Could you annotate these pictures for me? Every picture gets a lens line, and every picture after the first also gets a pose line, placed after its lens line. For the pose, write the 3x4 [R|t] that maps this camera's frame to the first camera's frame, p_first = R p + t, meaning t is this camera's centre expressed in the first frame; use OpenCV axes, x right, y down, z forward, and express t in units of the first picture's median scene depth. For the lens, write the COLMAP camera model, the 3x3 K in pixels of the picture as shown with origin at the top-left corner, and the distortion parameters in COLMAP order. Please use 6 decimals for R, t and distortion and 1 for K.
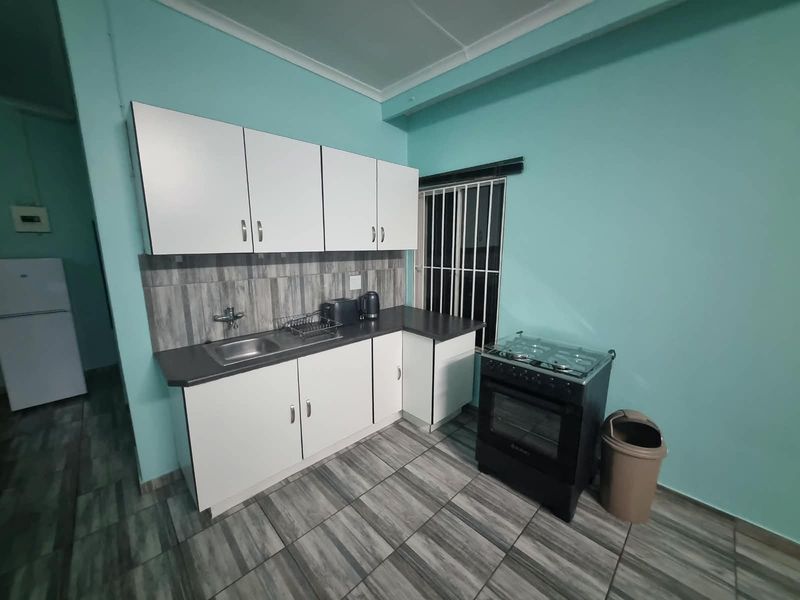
lens RADIAL K [[312.2, 0, 392.1], [0, 312.2, 301.1], [0, 0, 1]] dist [-0.000125, 0.000170]
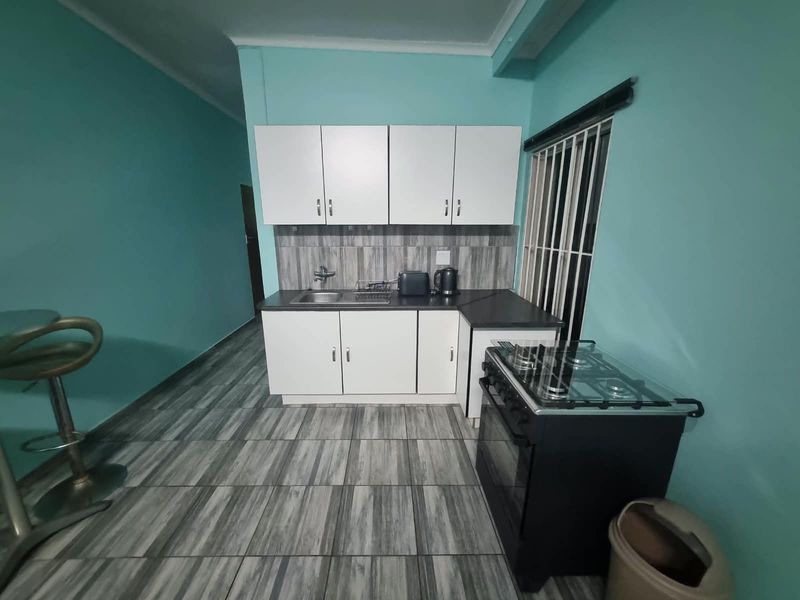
lens RADIAL K [[312.2, 0, 392.1], [0, 312.2, 301.1], [0, 0, 1]] dist [-0.000125, 0.000170]
pose [[0.733237, 0.163907, -0.659923, 0.550340], [-0.123079, 0.986474, 0.108262, -0.012915], [0.668742, 0.001841, 0.743492, 0.183416]]
